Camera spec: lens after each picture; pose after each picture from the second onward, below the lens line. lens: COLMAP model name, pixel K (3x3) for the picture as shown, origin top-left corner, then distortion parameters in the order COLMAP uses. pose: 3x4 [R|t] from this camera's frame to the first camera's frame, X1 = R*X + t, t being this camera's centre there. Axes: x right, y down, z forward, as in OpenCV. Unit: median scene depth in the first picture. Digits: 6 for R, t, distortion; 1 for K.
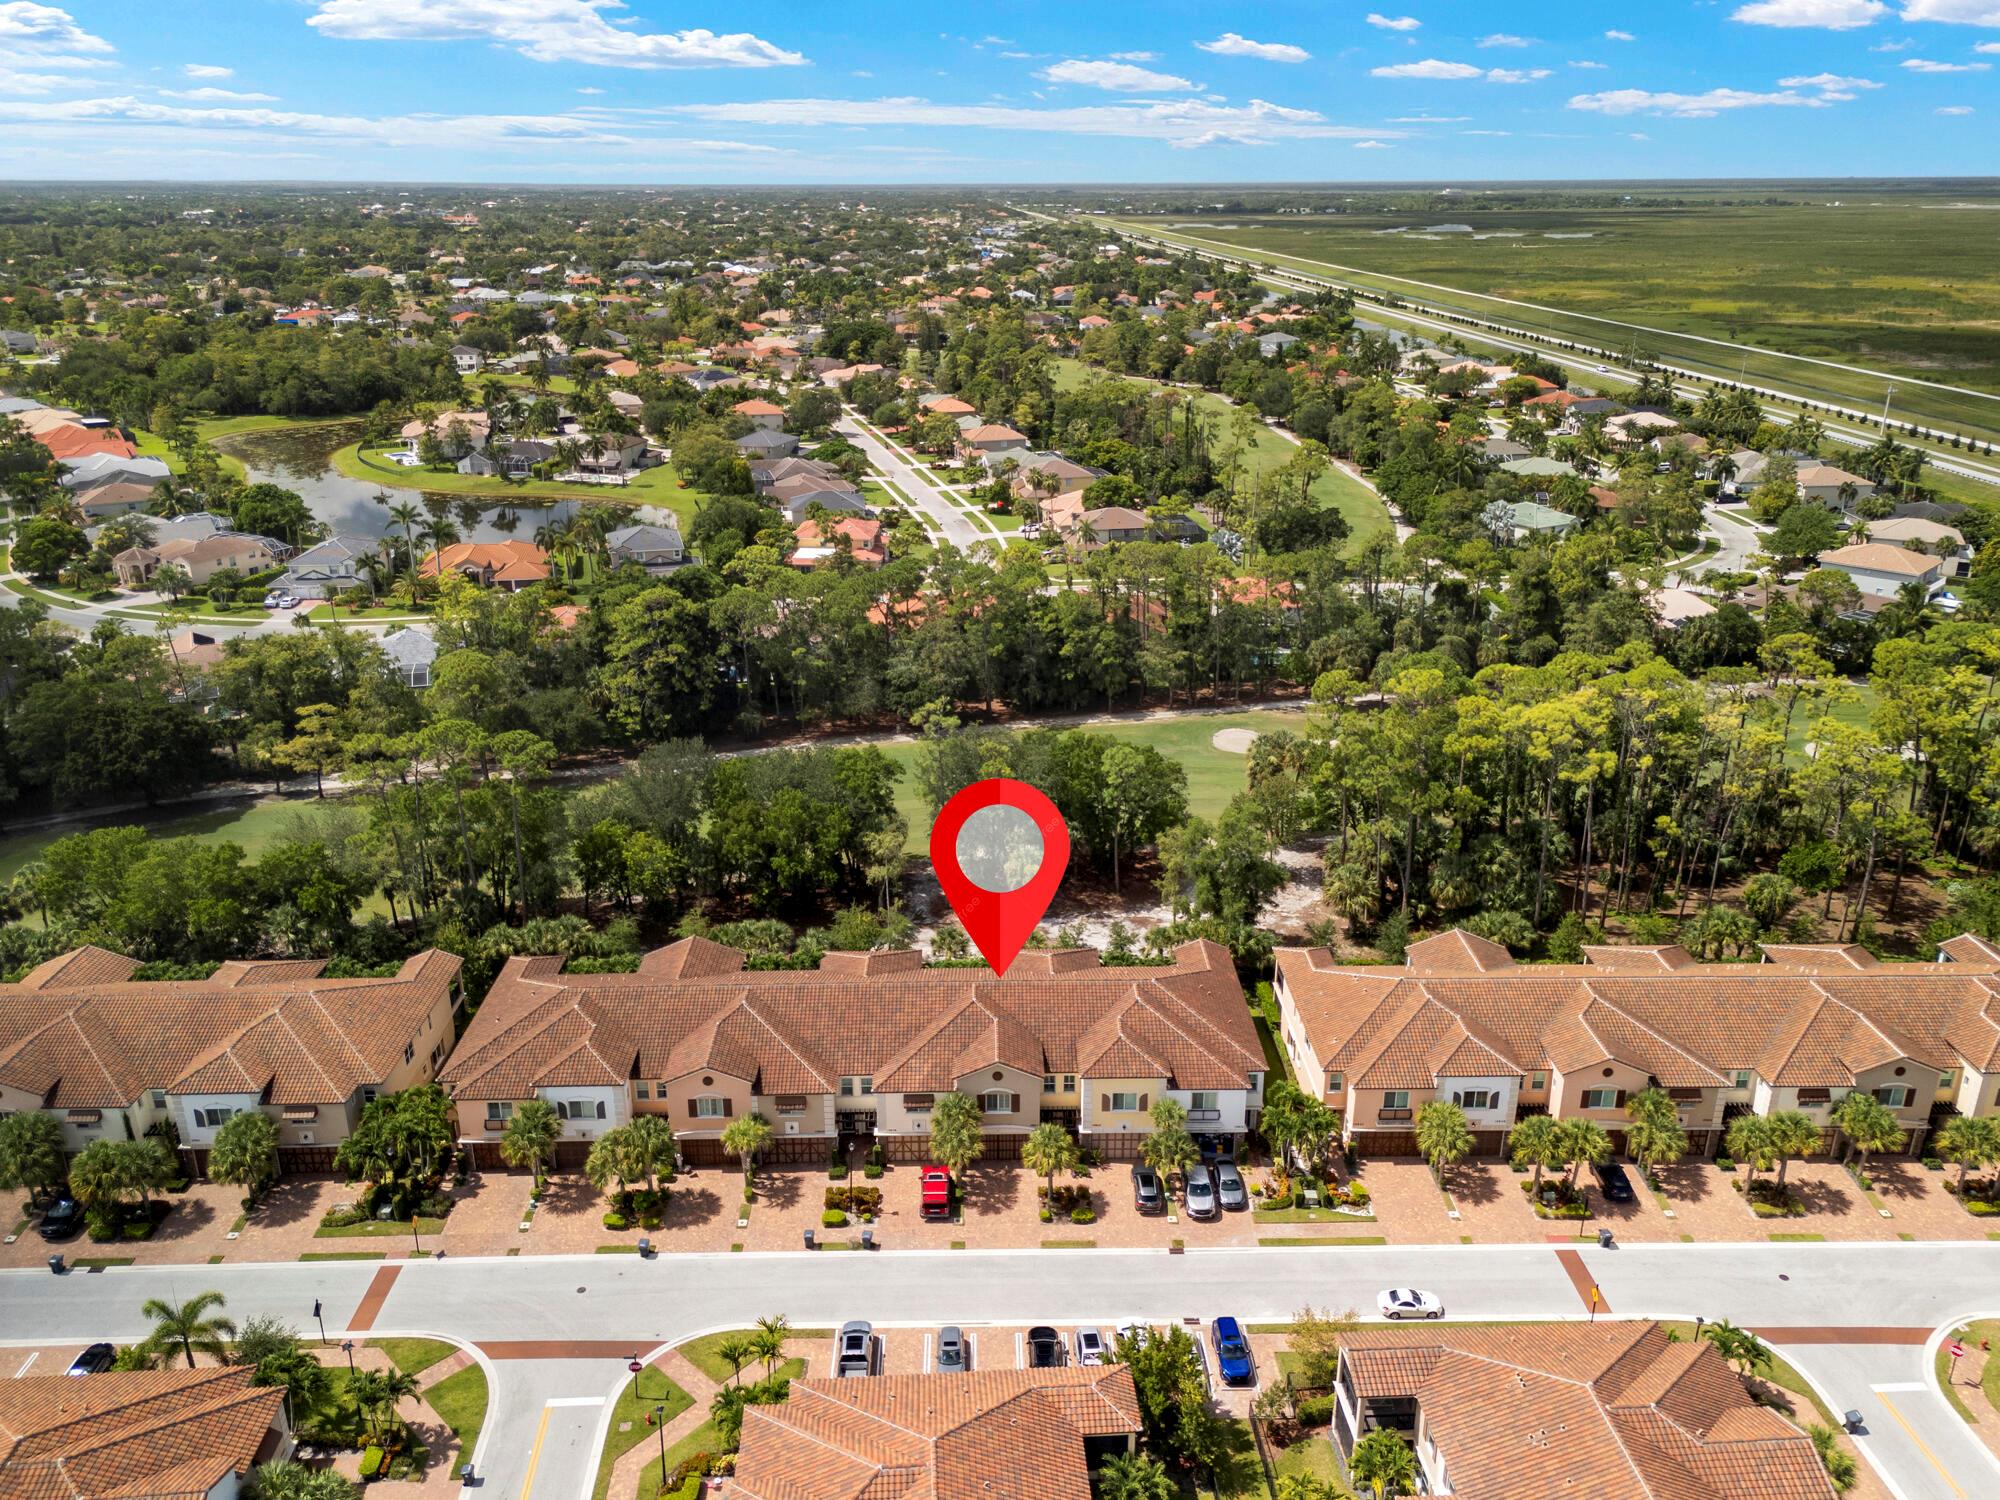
lens RADIAL K [[1525.6, 0, 1000.8], [0, 1525.6, 748.7], [0, 0, 1]] dist [0.021636, -0.018648]
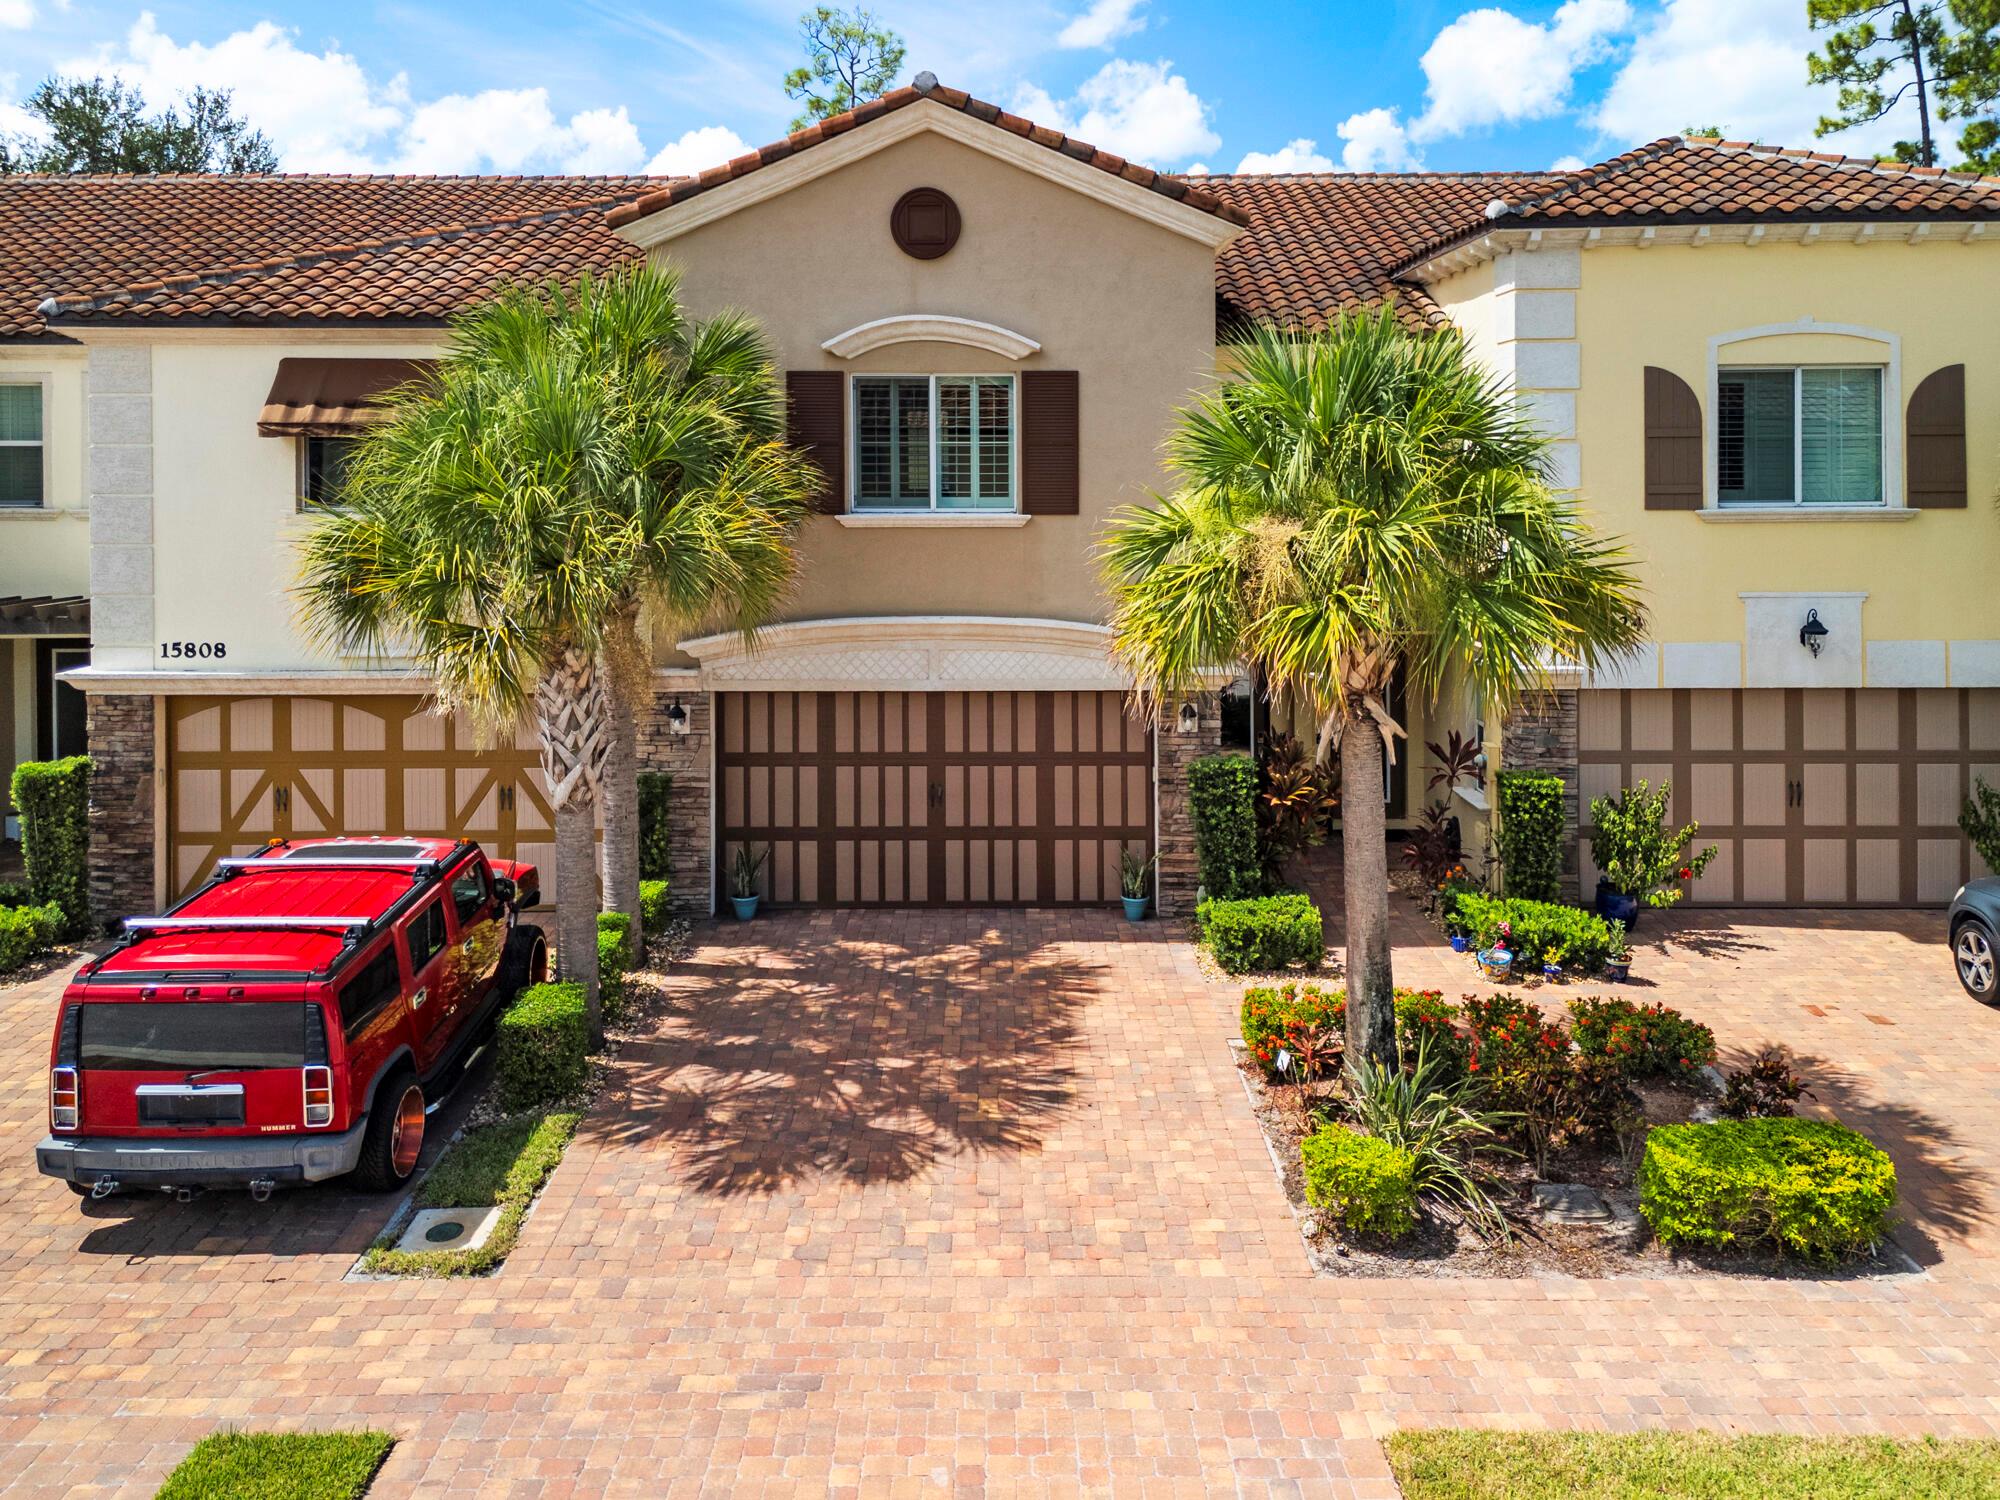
lens RADIAL K [[1518.5, 0, 1017.5], [0, 1518.5, 554.6], [0, 0, 1]] dist [0.021116, 0.002093]
pose [[0.999788, -0.007193, -0.019313, 0.009202], [0.000137, 0.939413, -0.342787, 0.292729], [0.020609, 0.342711, 0.939215, 0.869927]]
